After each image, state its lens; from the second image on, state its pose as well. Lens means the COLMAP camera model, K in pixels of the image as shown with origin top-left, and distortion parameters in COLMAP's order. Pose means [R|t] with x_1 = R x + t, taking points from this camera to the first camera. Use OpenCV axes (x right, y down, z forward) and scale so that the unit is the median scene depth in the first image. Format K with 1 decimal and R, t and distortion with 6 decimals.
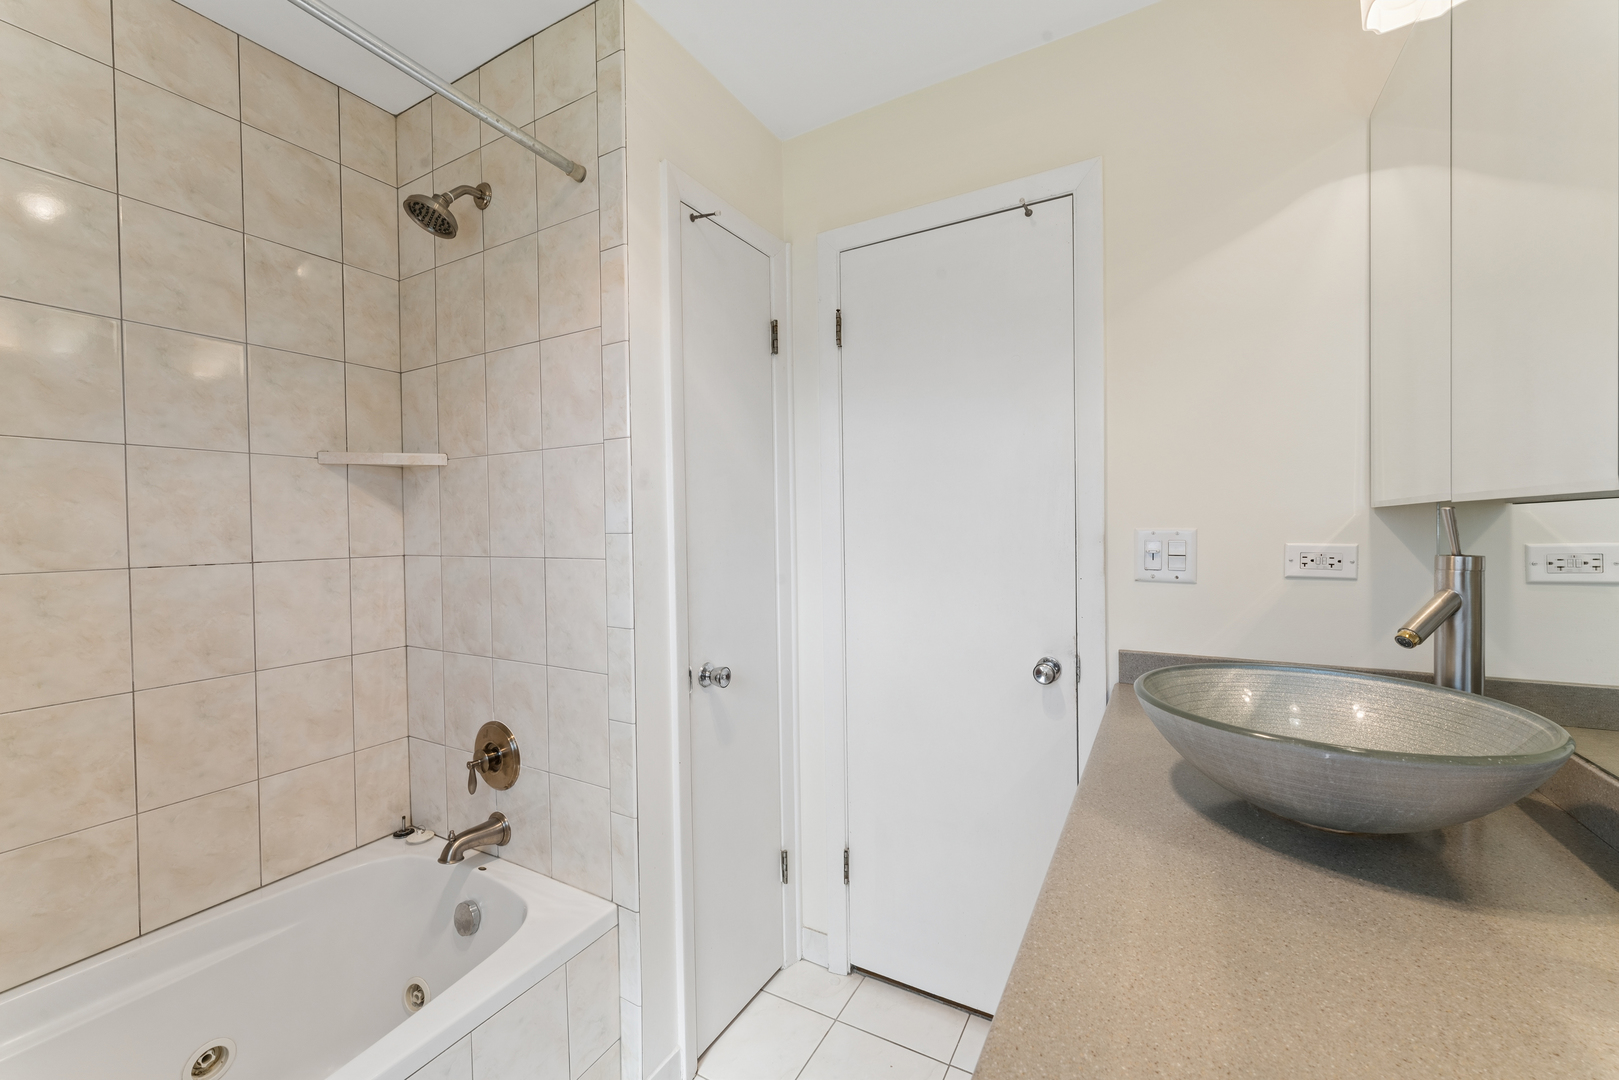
lens RADIAL K [[648.9, 0, 807.5], [0, 648.9, 534.6], [0, 0, 1]] dist [0.000743, 0.000060]
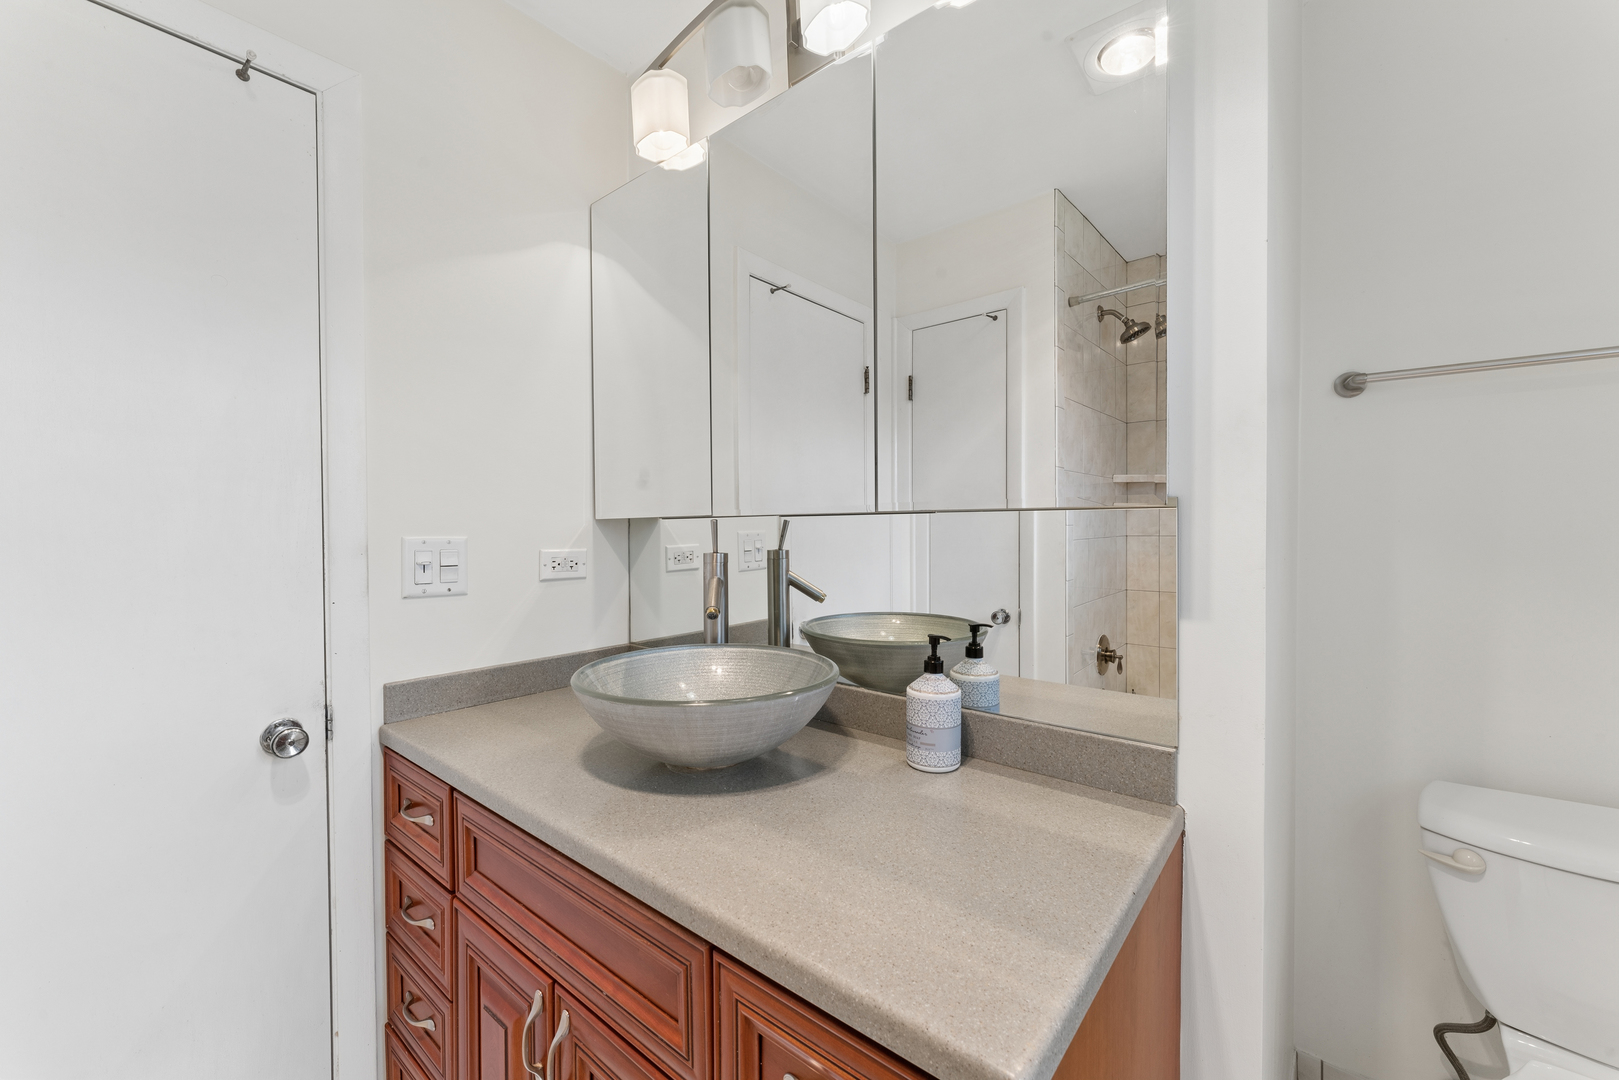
lens RADIAL K [[648.9, 0, 807.5], [0, 648.9, 534.6], [0, 0, 1]] dist [0.000743, 0.000060]
pose [[0.172498, 0.001945, 0.985008, -0.275347], [0.019253, 0.999800, -0.005346, 0.002305], [-0.984822, 0.019886, 0.172426, 0.374302]]
